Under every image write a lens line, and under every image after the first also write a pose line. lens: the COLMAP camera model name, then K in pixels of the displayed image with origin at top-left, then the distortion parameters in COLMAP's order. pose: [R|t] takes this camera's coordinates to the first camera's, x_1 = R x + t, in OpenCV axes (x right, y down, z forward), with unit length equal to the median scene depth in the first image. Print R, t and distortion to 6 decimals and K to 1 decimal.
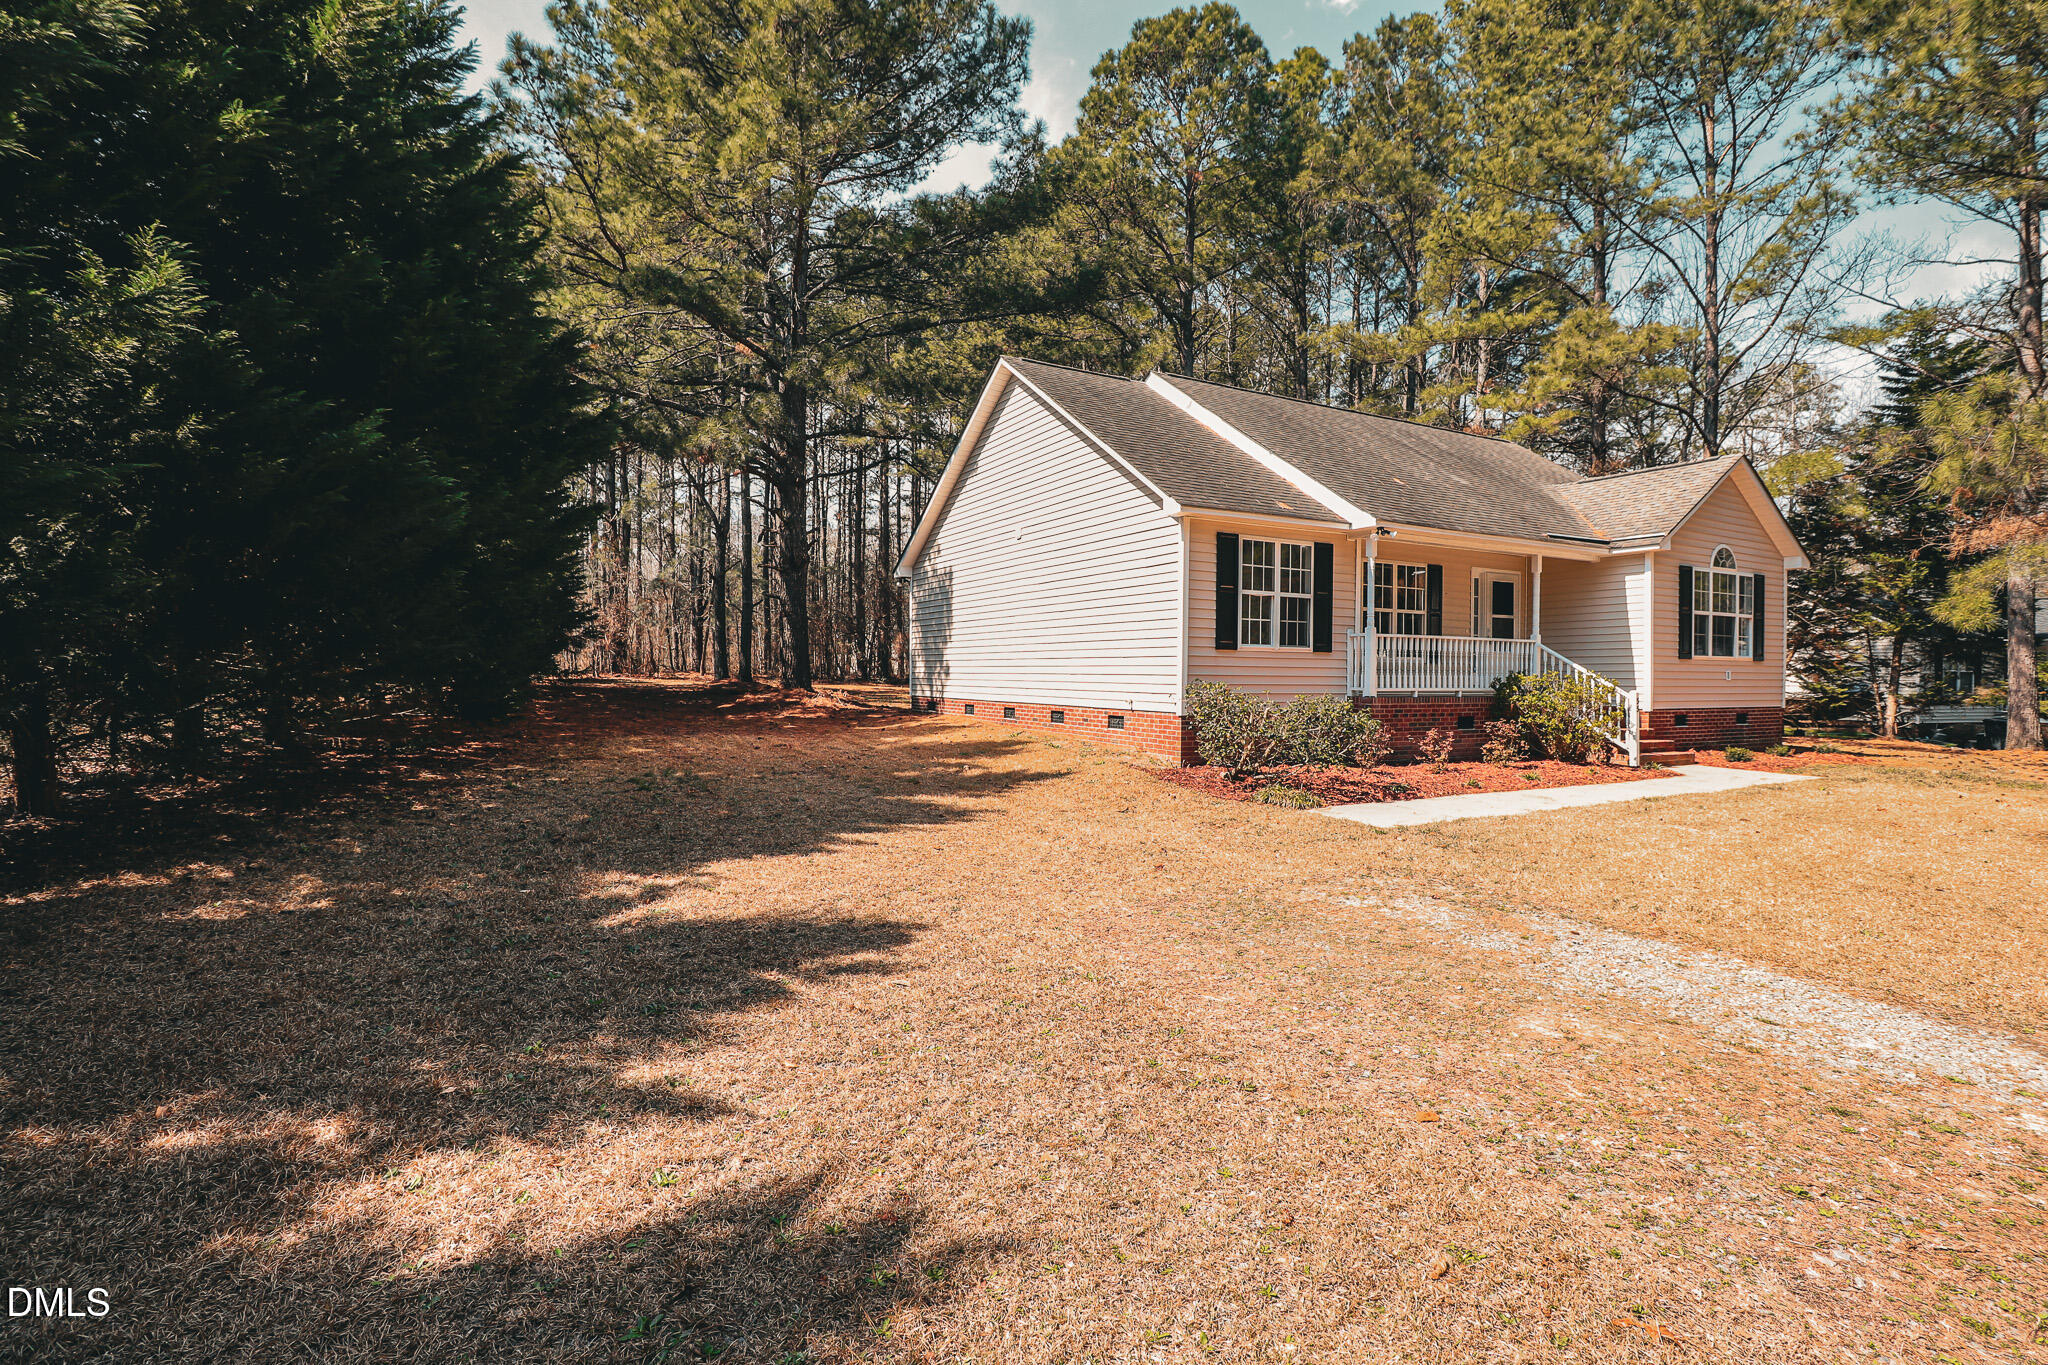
lens RADIAL K [[945.2, 0, 1019.3], [0, 945.2, 675.3], [0, 0, 1]] dist [-0.000495, -0.013828]
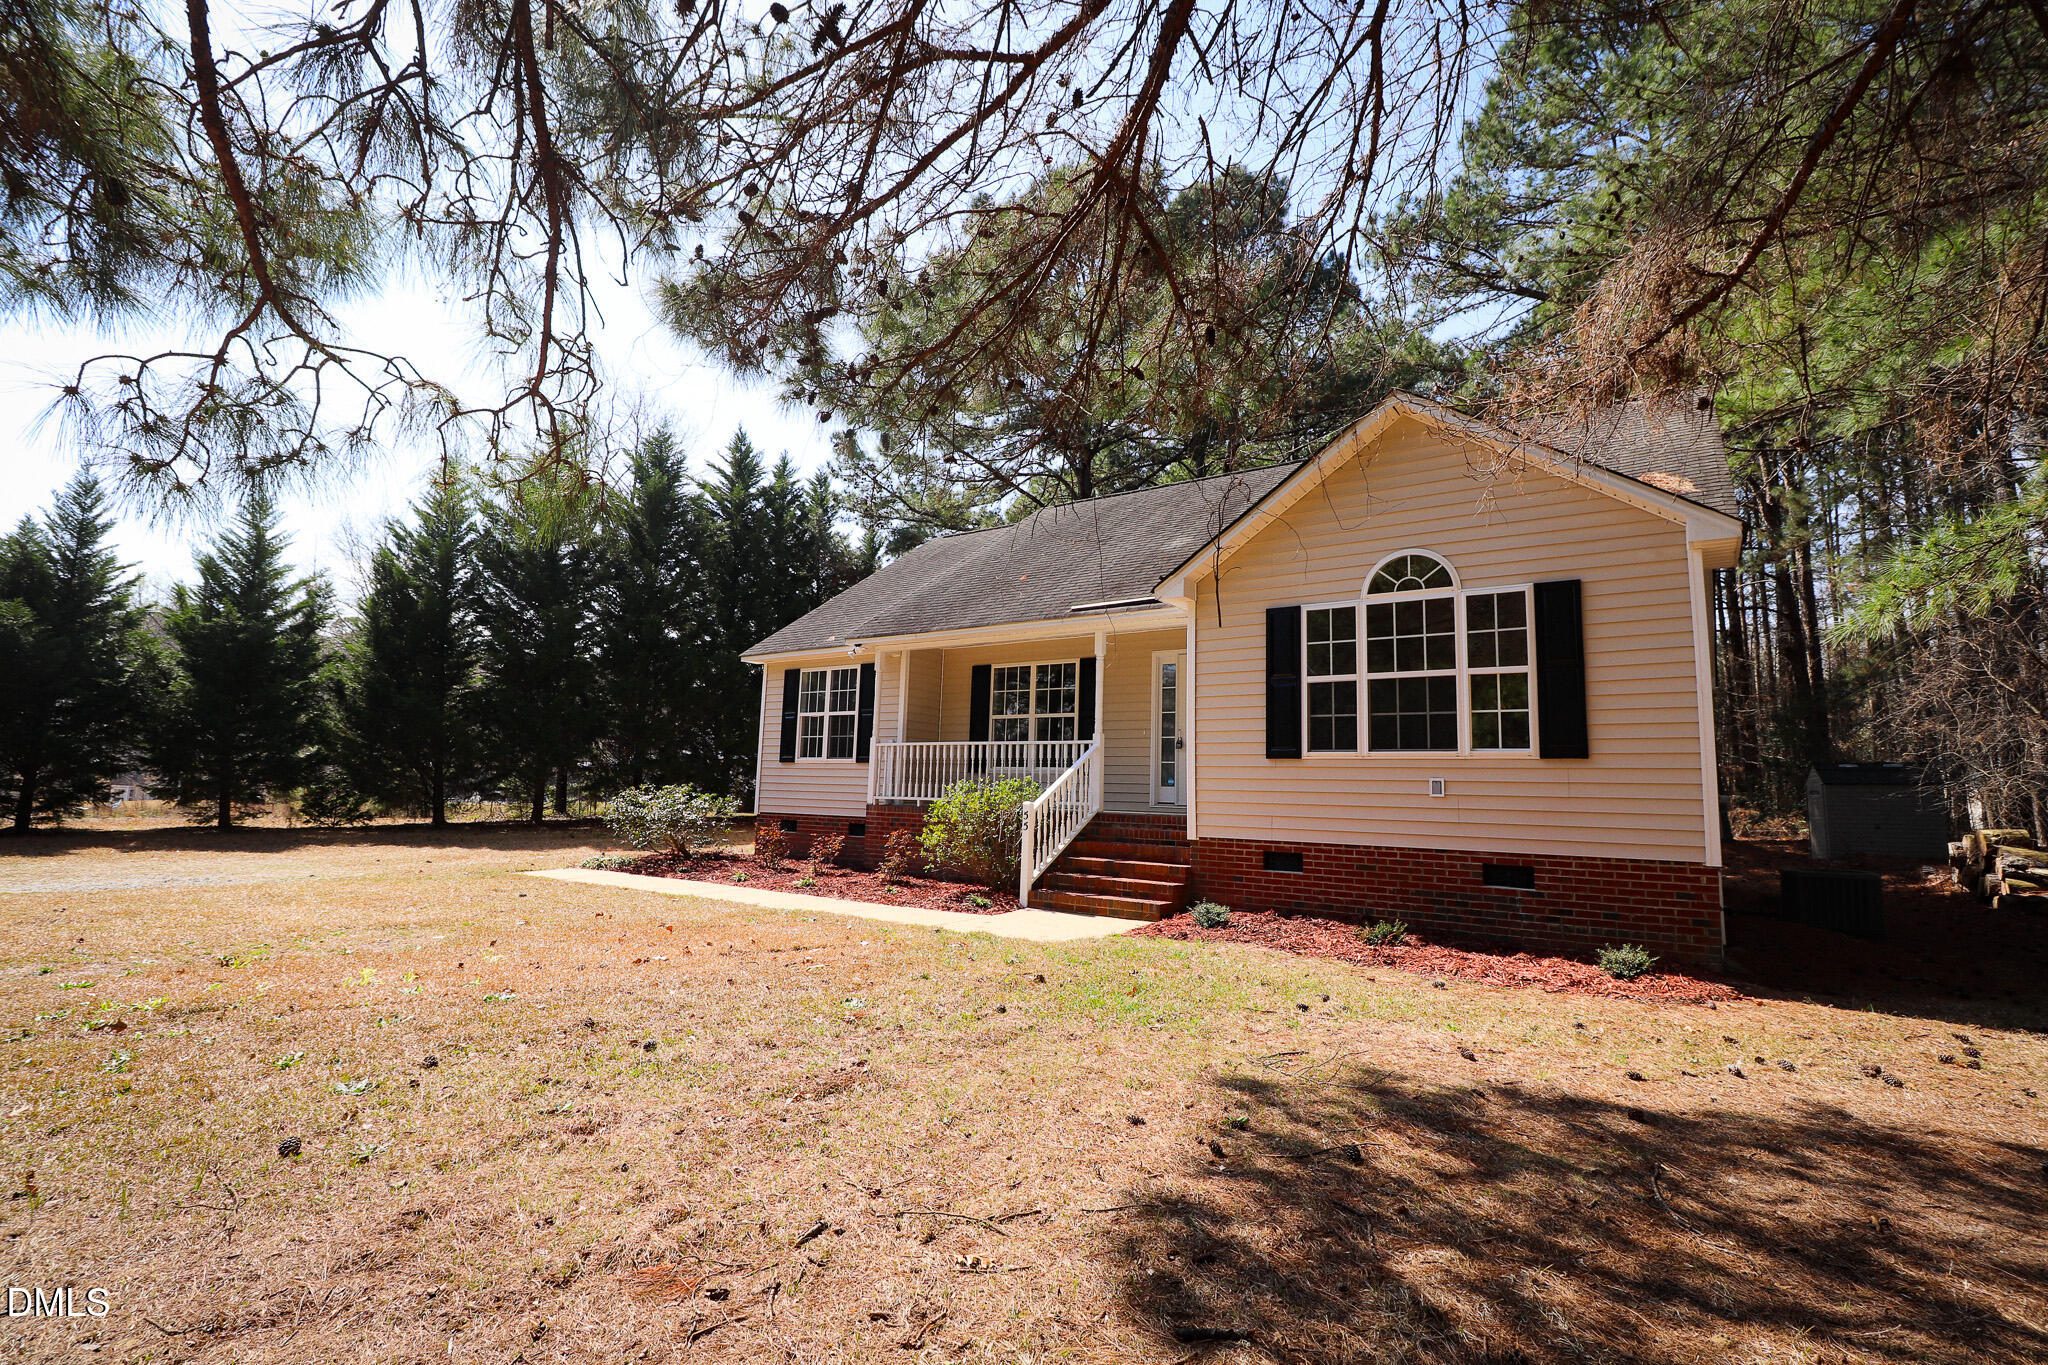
lens RADIAL K [[945.2, 0, 1019.3], [0, 945.2, 675.3], [0, 0, 1]] dist [-0.000495, -0.013828]
pose [[0.441311, -0.108181, -0.890809, 1.170538], [-0.021131, 0.991178, -0.130839, 0.012185], [0.897105, 0.076564, 0.435132, 0.577381]]
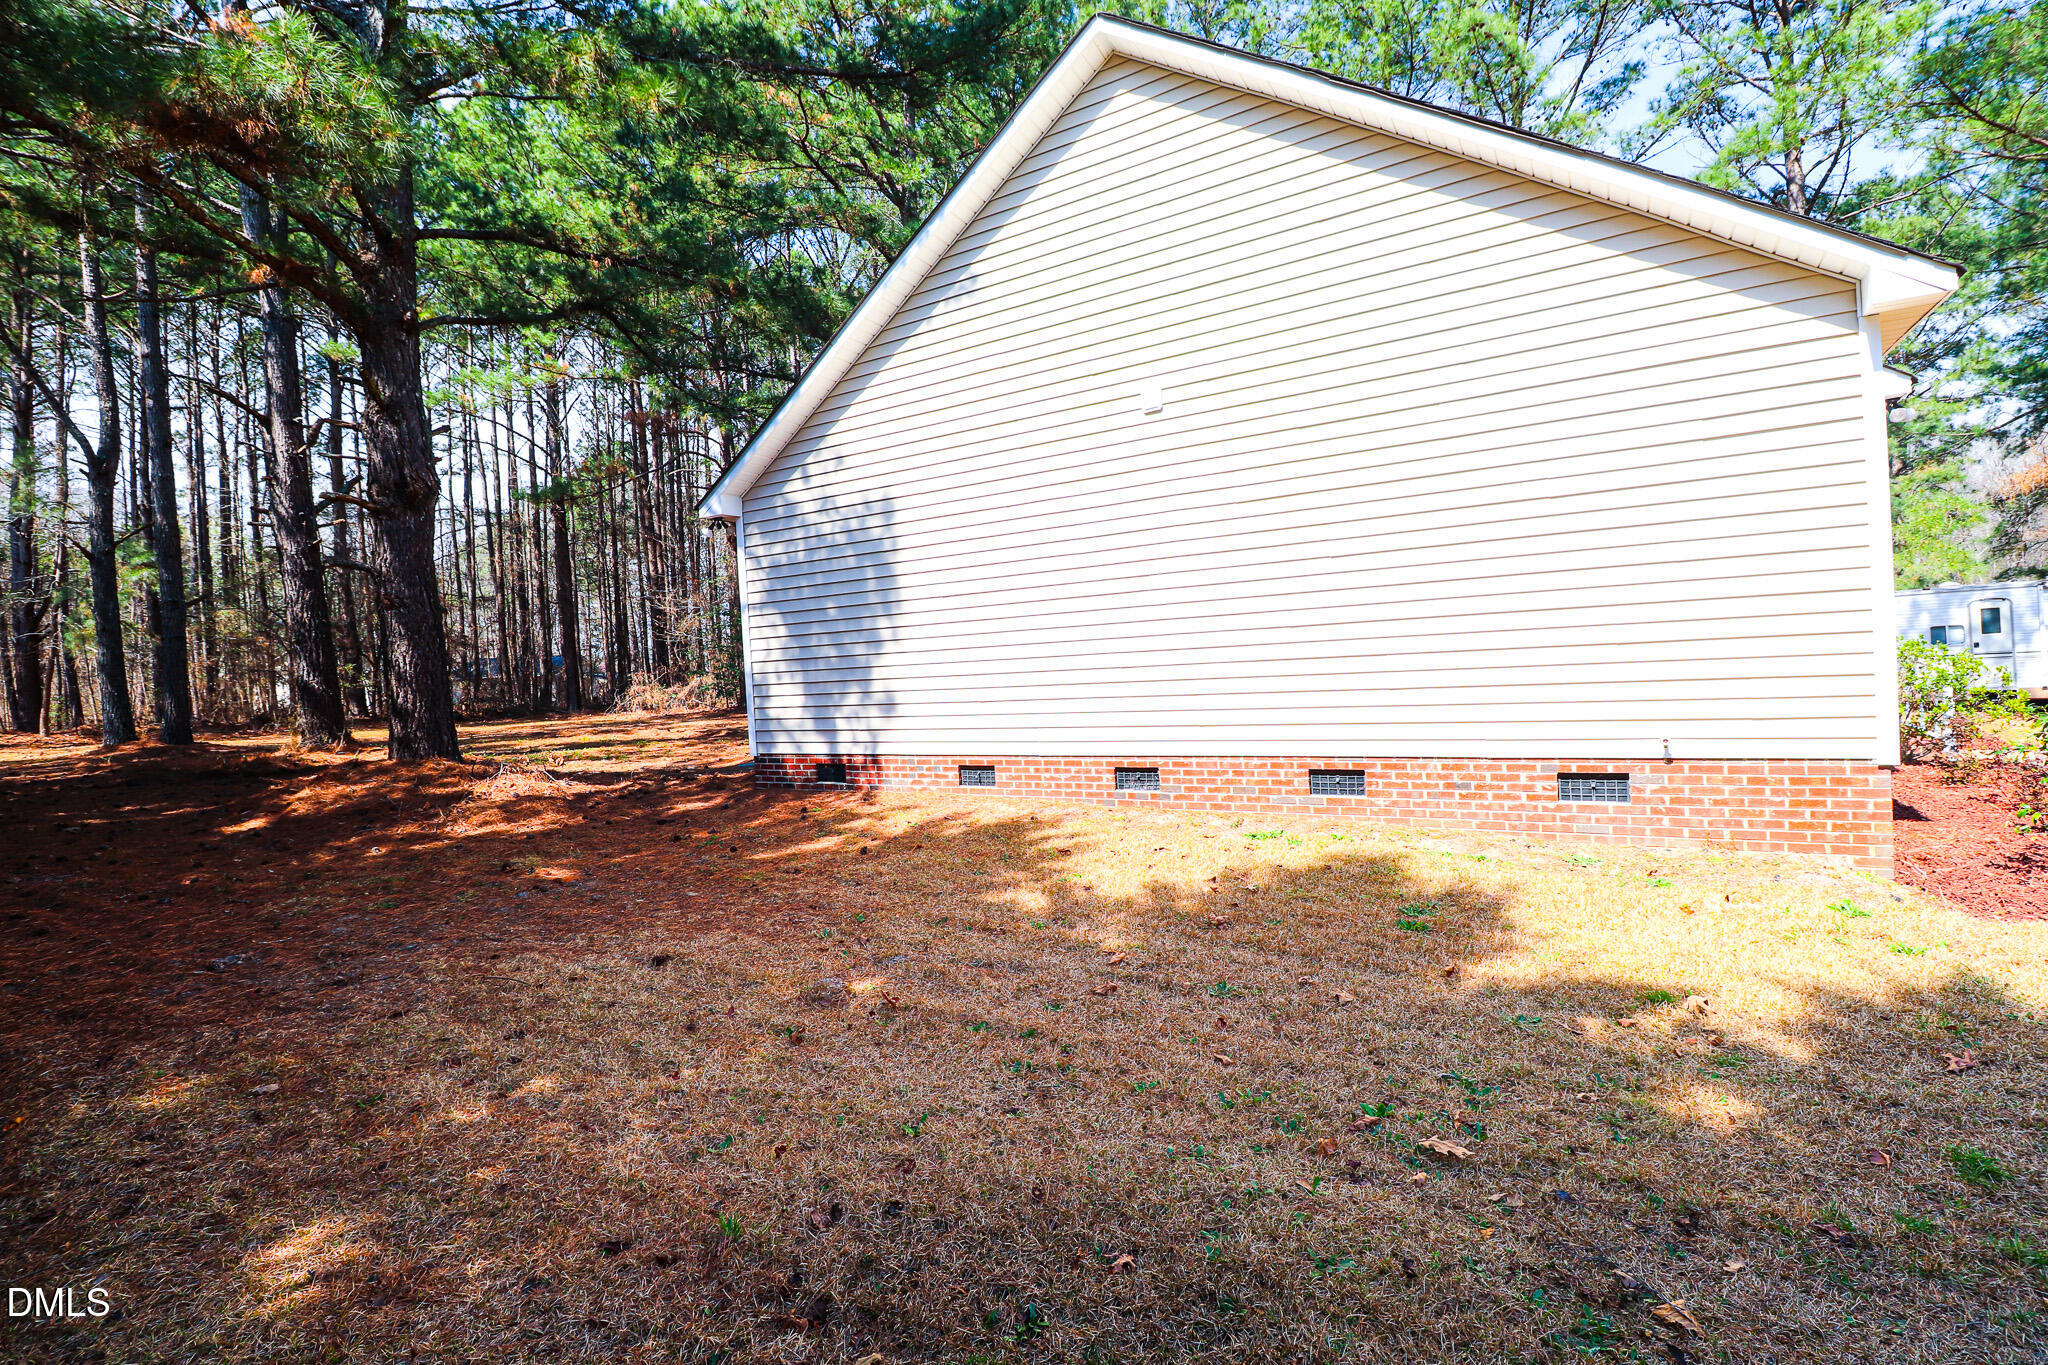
lens RADIAL K [[945.2, 0, 1019.3], [0, 945.2, 675.3], [0, 0, 1]] dist [-0.000495, -0.013828]
pose [[0.867465, -0.049199, 0.495060, -0.305552], [0.055289, 0.998468, 0.002348, -0.019491], [-0.494417, 0.025335, 0.868855, 0.647845]]
